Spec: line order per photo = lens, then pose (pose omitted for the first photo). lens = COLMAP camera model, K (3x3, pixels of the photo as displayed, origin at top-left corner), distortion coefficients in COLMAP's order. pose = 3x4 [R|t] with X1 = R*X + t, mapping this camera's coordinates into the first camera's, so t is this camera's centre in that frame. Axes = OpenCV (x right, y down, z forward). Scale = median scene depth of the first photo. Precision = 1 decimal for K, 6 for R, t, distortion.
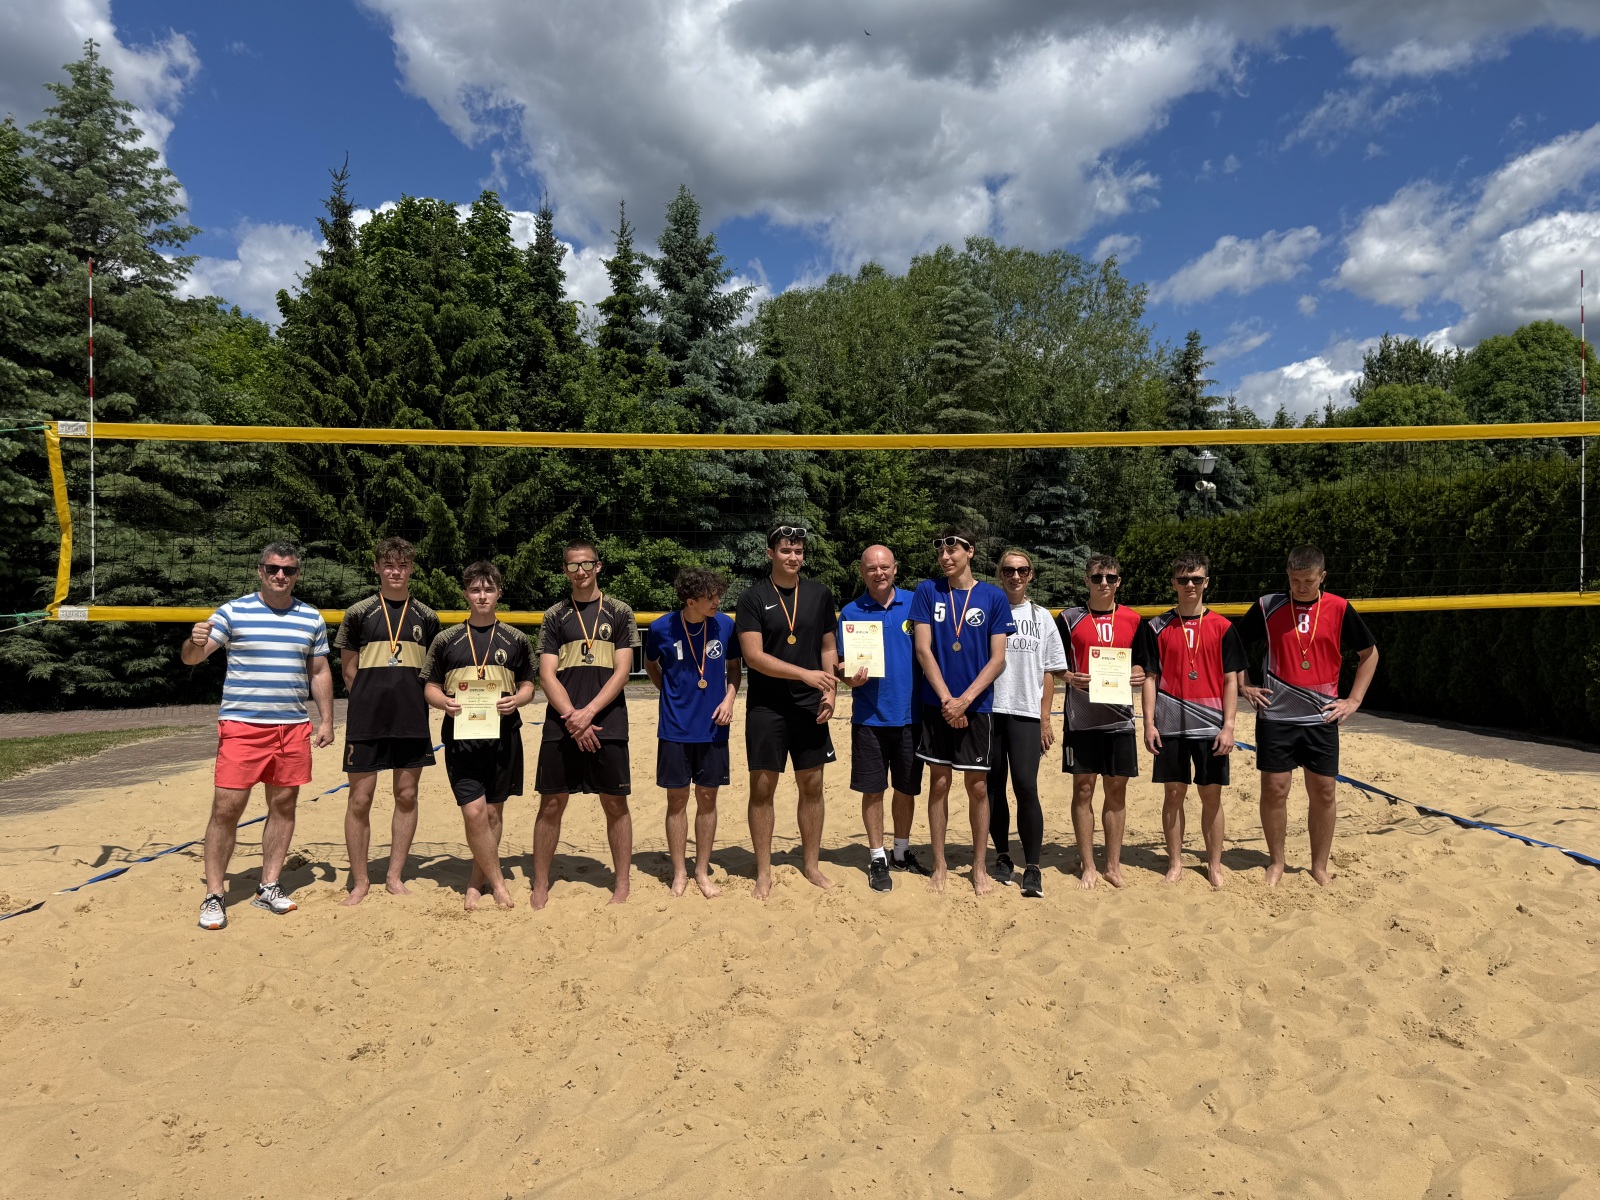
lens RADIAL K [[1126.3, 0, 808.6], [0, 1126.3, 607.8], [0, 0, 1]] dist [0.063735, -0.066031]
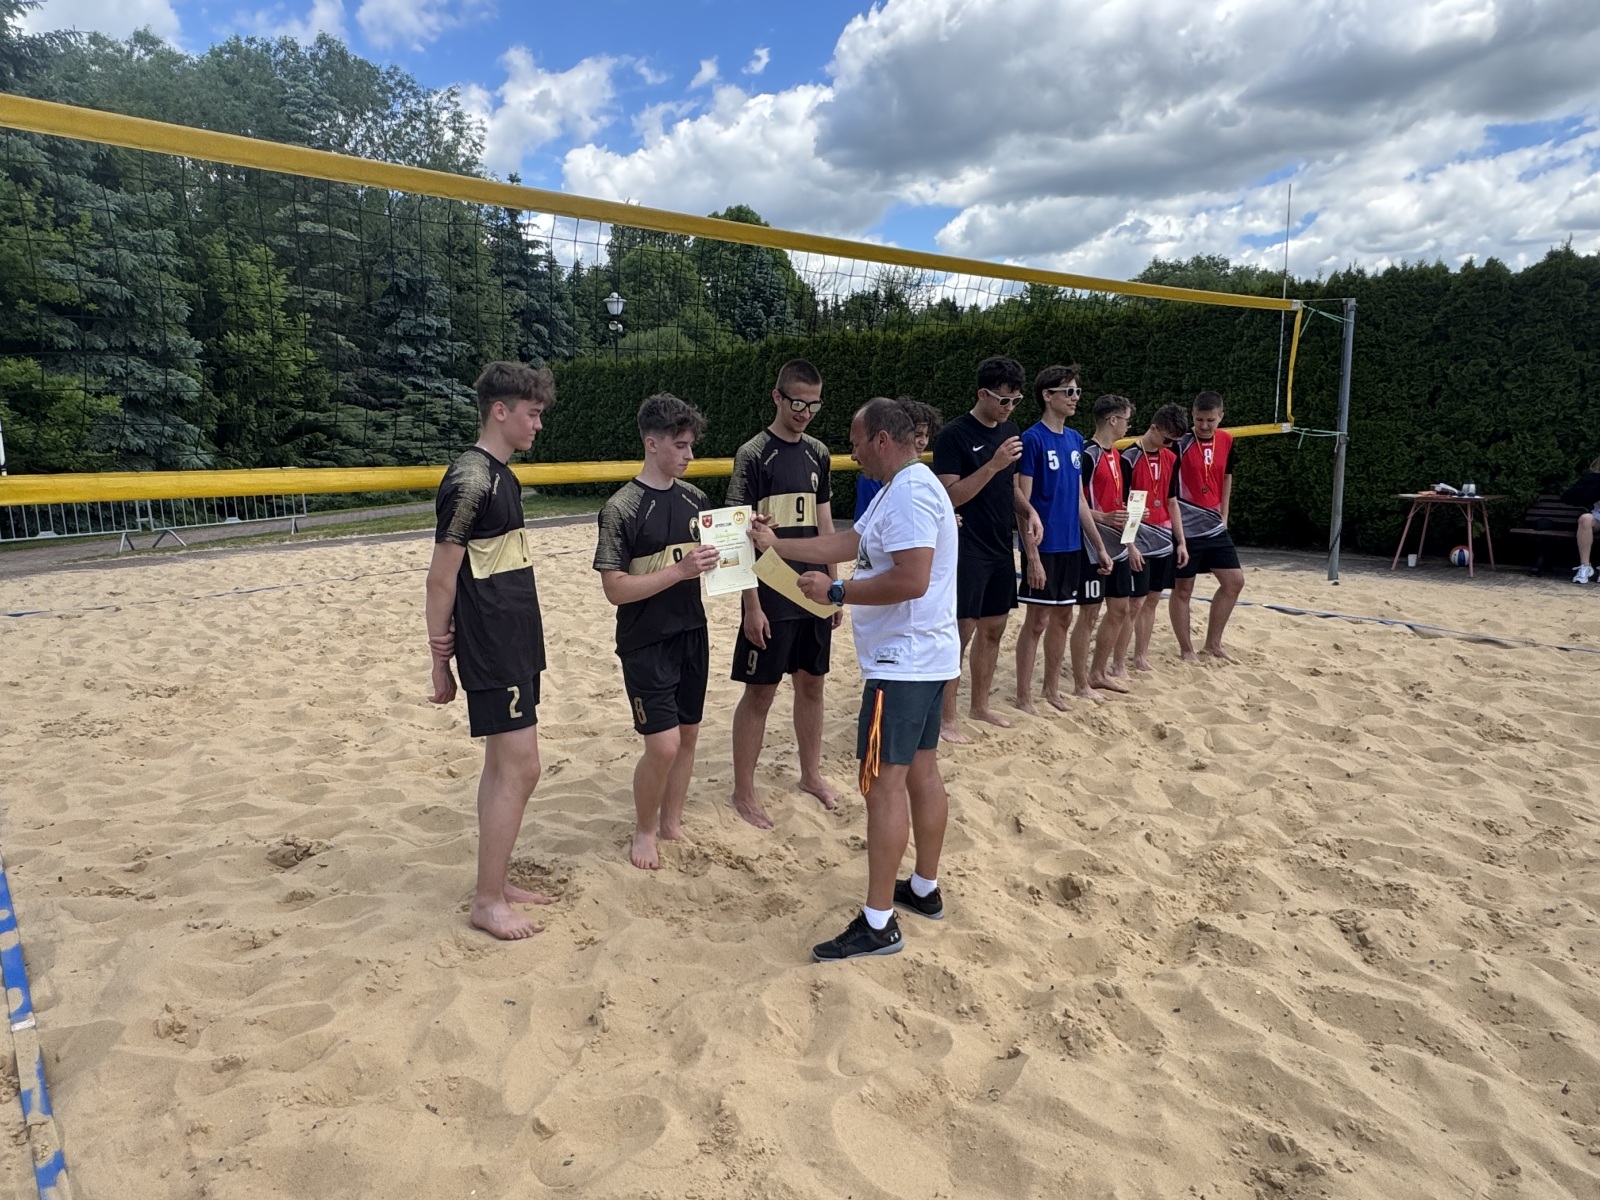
lens RADIAL K [[1029.8, 0, 815.5], [0, 1029.8, 591.8], [0, 0, 1]] dist [-0.003004, 0.003009]
pose [[0.768031, -0.108733, 0.631115, -0.145682], [0.014356, 0.988157, 0.152776, -0.002960], [-0.640252, -0.108276, 0.760495, 0.090456]]
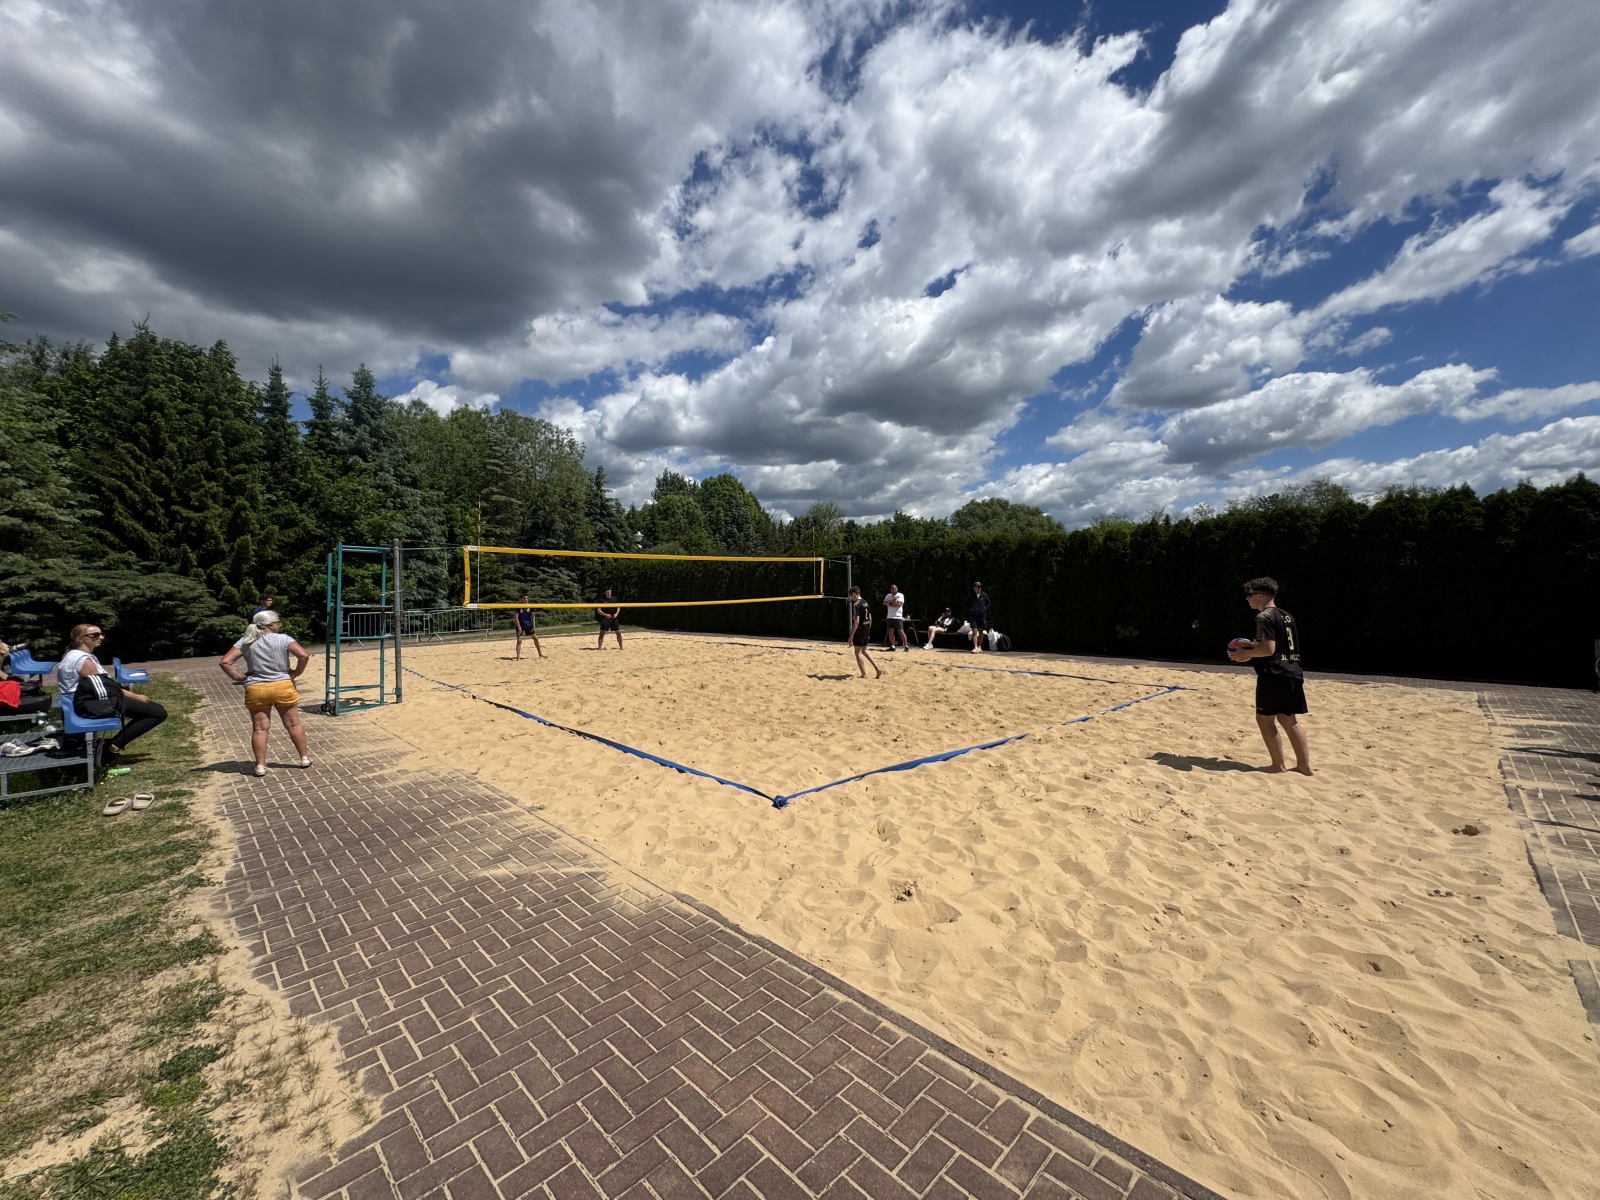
lens RADIAL K [[636.7, 0, 809.6], [0, 636.7, 587.7], [0, 0, 1]] dist [-0.003361, -0.001180]
pose [[0.746401, 0.001026, 0.665496, -0.251822], [0.007265, 0.999927, -0.009690, -0.005113], [-0.665457, 0.012067, 0.746339, -0.212893]]
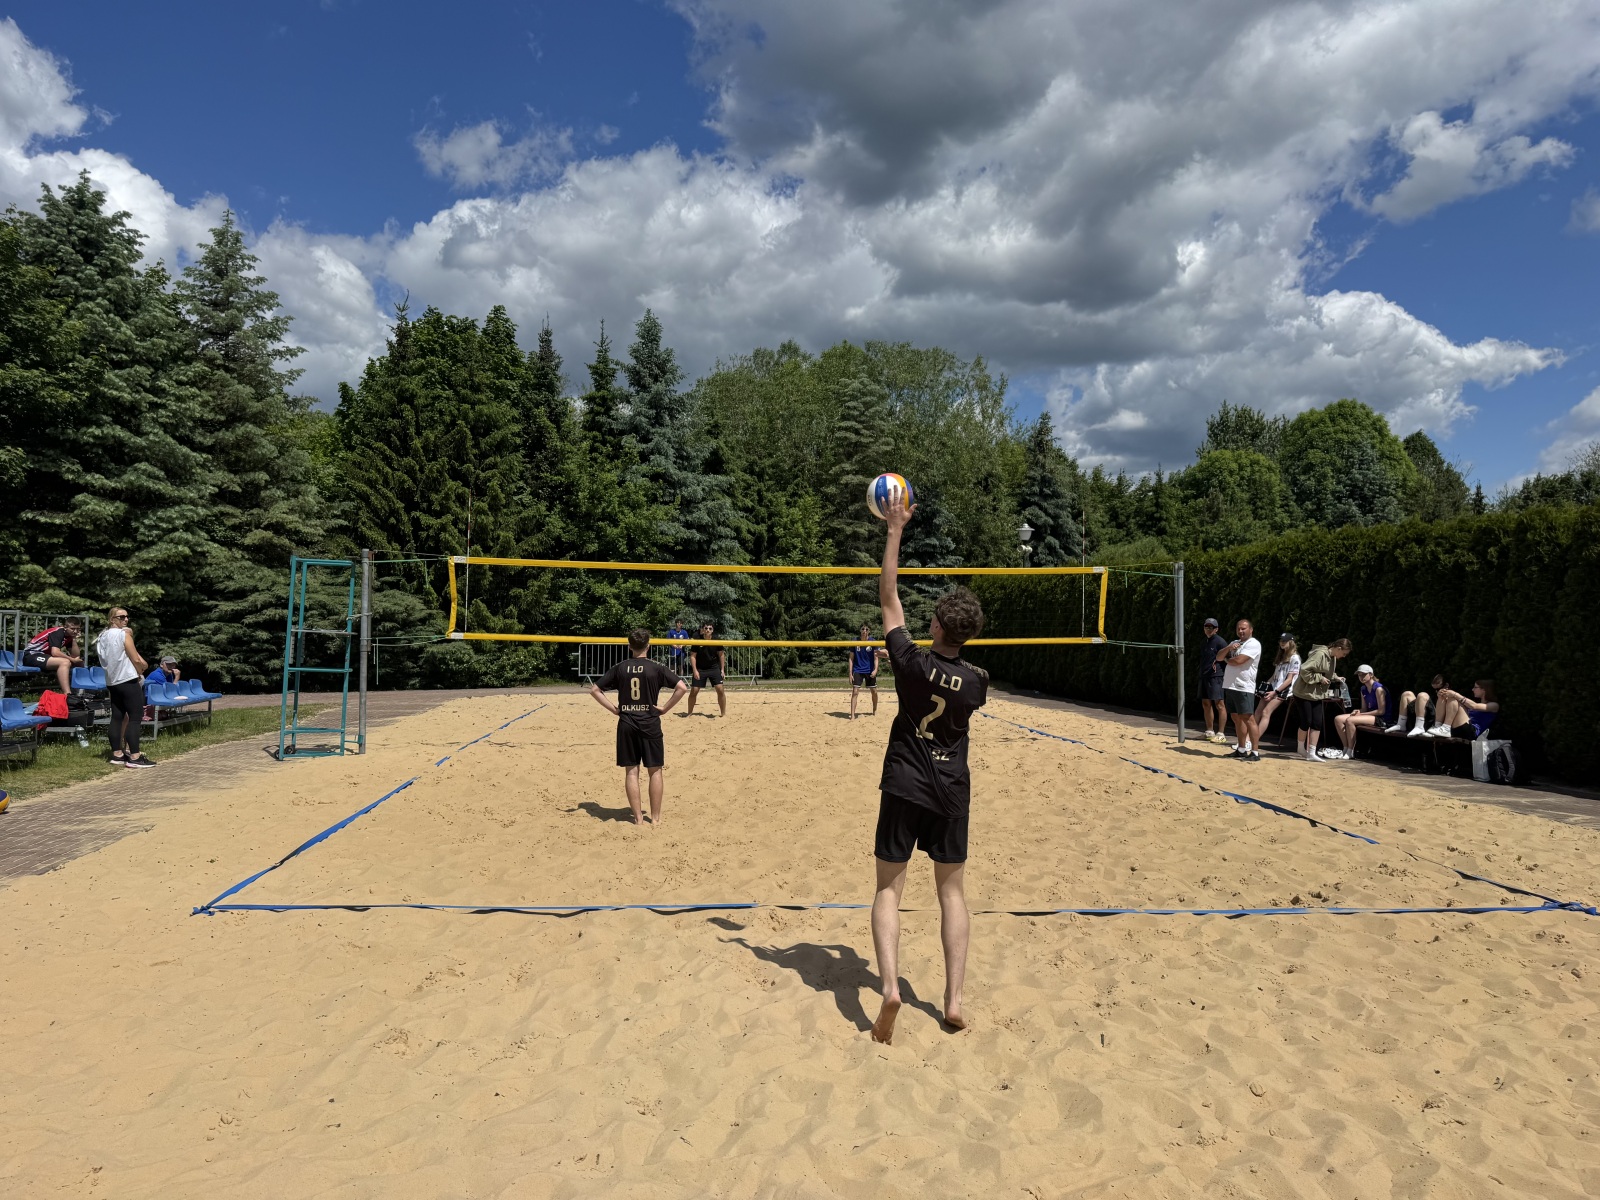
lens RADIAL K [[1126.3, 0, 831.1], [0, 1126.3, 592.1], [0, 0, 1]] dist [0.063735, -0.066031]
pose [[0.995009, 0.022604, 0.097191, -0.020397], [-0.019776, 0.999356, -0.029958, -0.007002], [-0.097806, 0.027886, 0.994815, -0.330388]]
